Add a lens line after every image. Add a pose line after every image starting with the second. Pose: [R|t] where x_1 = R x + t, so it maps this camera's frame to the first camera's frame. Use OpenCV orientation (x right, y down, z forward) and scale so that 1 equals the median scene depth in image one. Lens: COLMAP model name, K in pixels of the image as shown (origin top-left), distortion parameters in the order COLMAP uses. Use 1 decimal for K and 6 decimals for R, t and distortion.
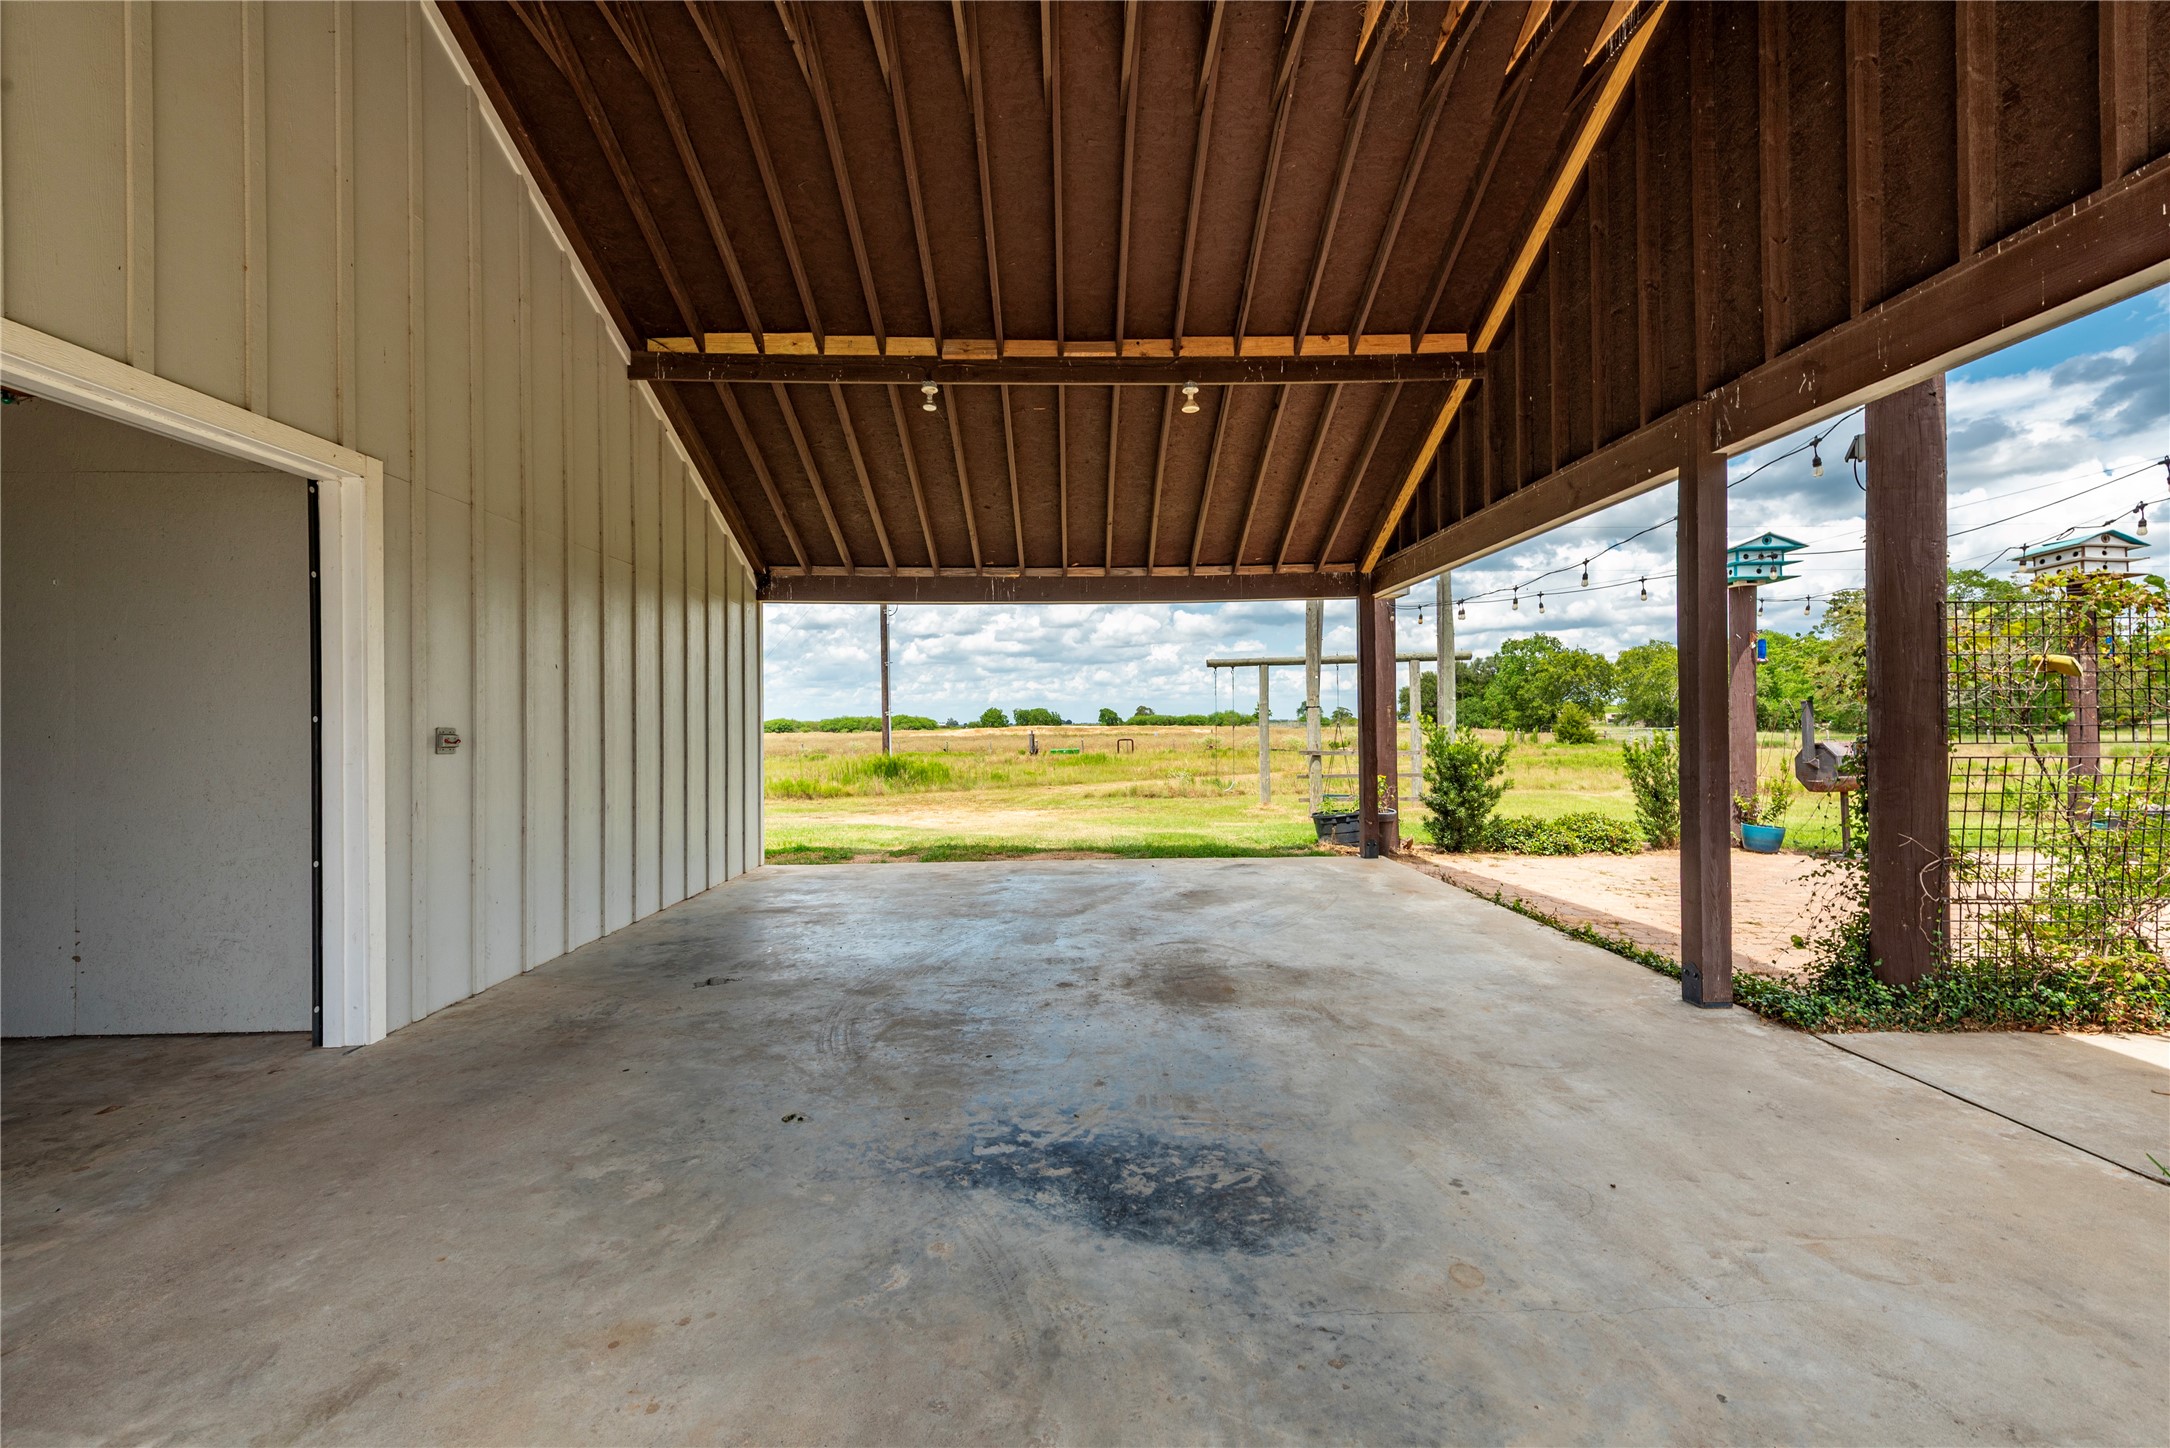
lens RADIAL K [[878.4, 0, 1085.0], [0, 878.4, 724.0], [0, 0, 1]] dist [-0.008850, -0.000012]
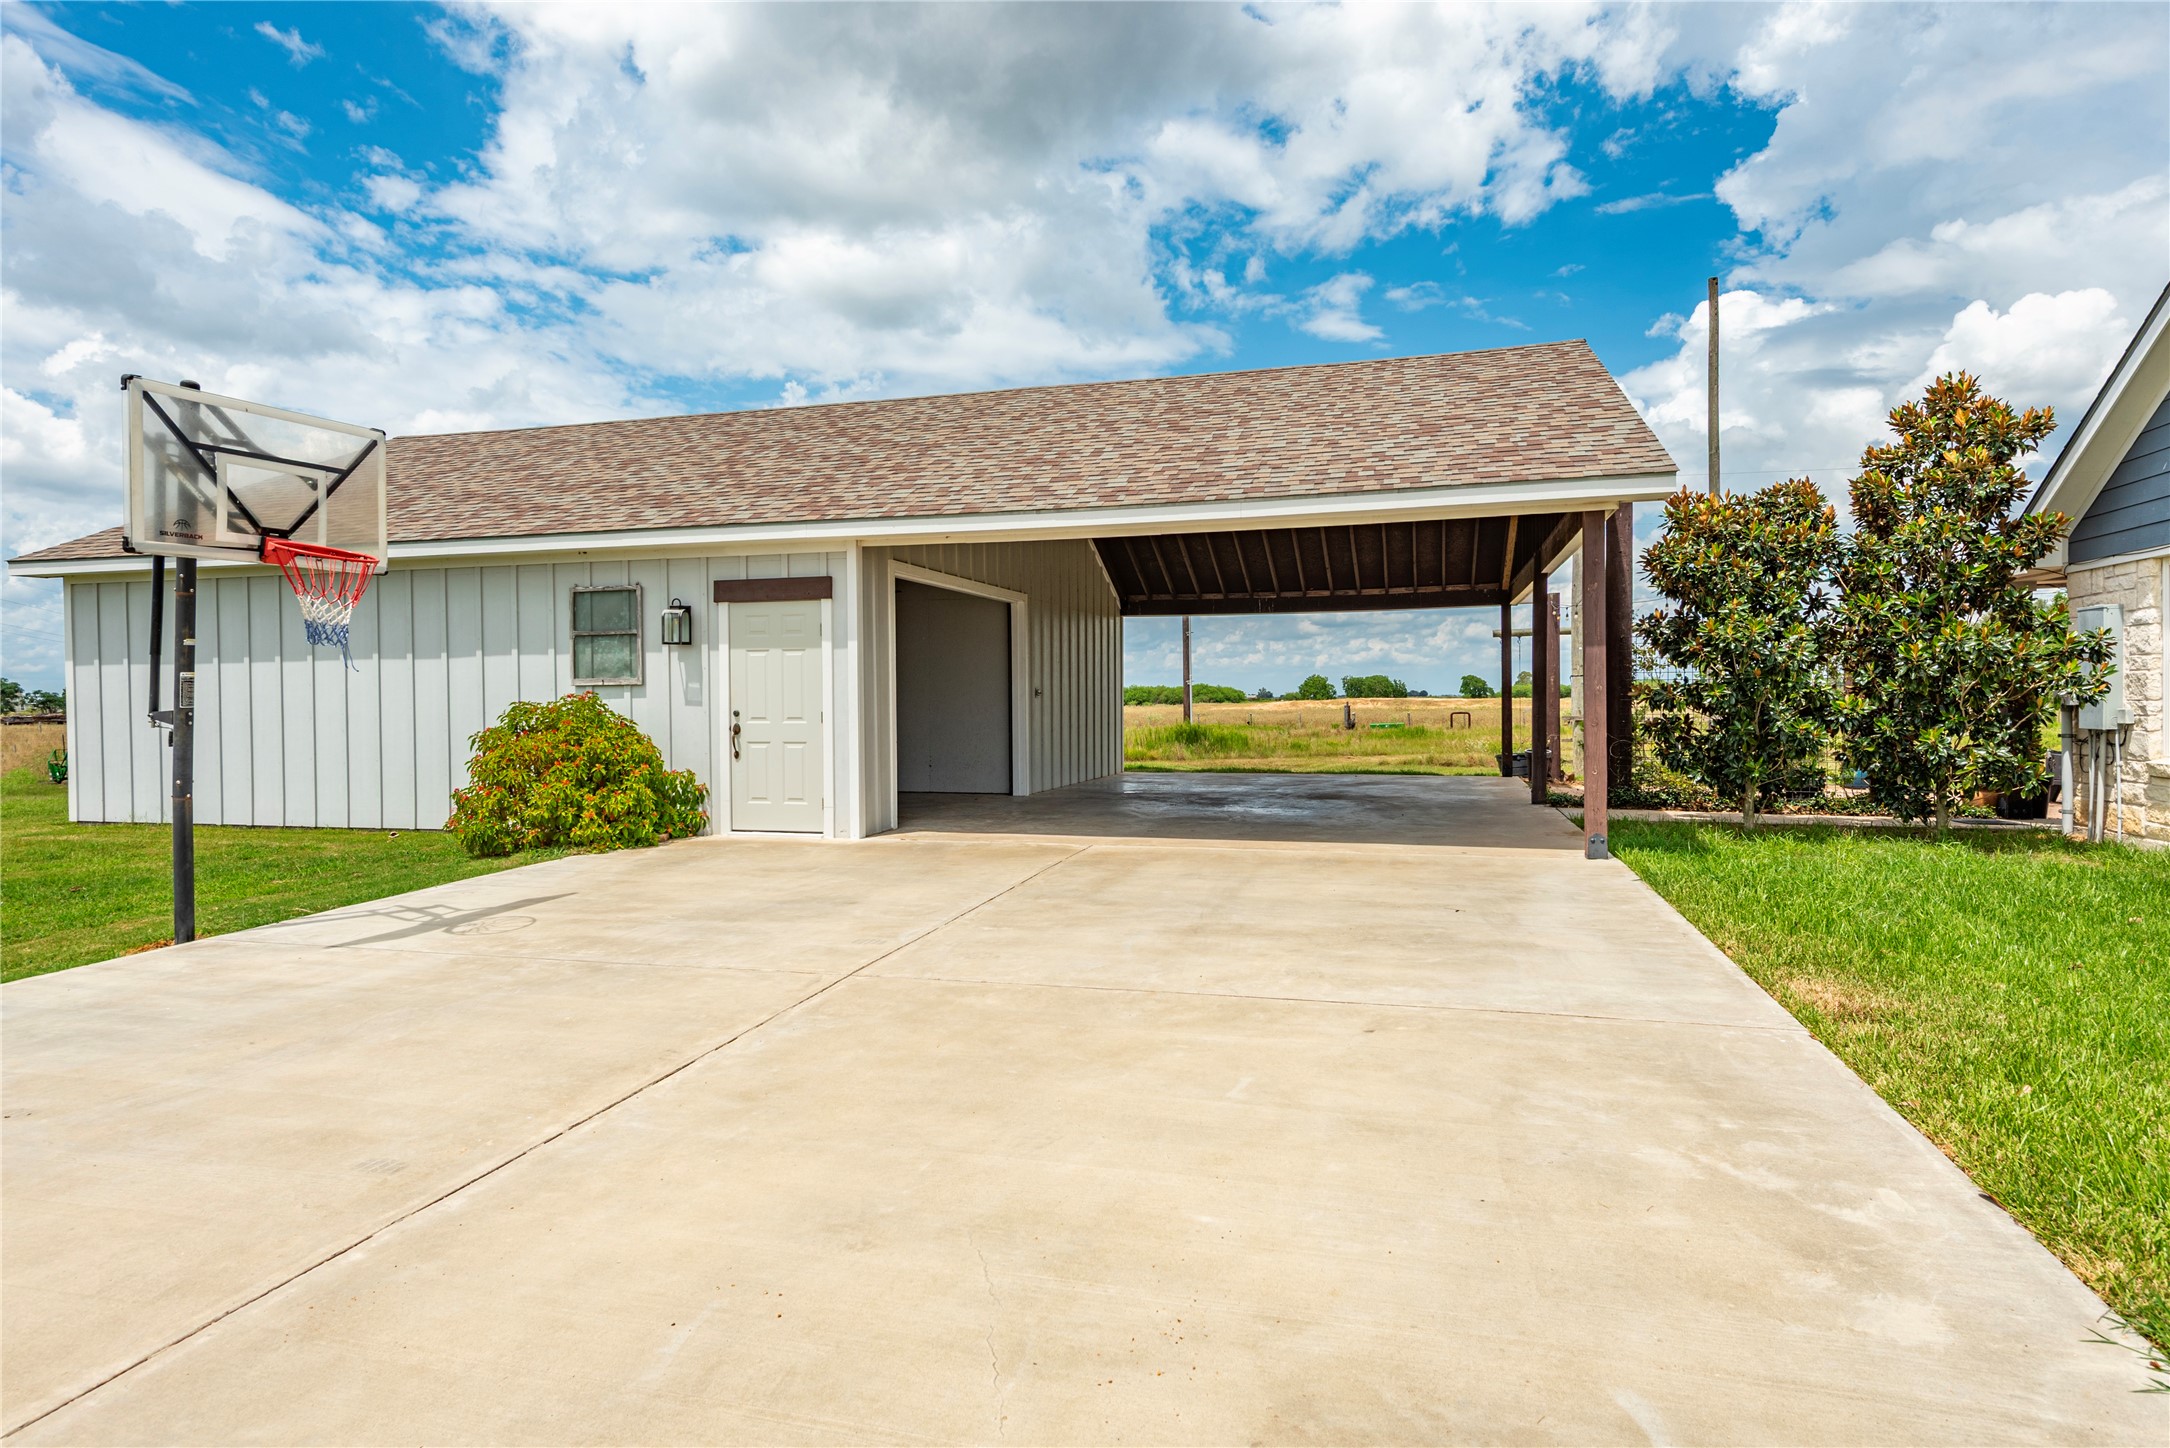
lens RADIAL K [[1229.2, 0, 1085.0], [0, 1229.2, 724.0], [0, 0, 1]] dist [-0.000407, -0.000091]
pose [[0.955489, 0.009127, -0.294885, 0.051628], [-0.002778, 0.999755, 0.021944, 0.003494], [0.295013, -0.020148, 0.955281, -0.253466]]
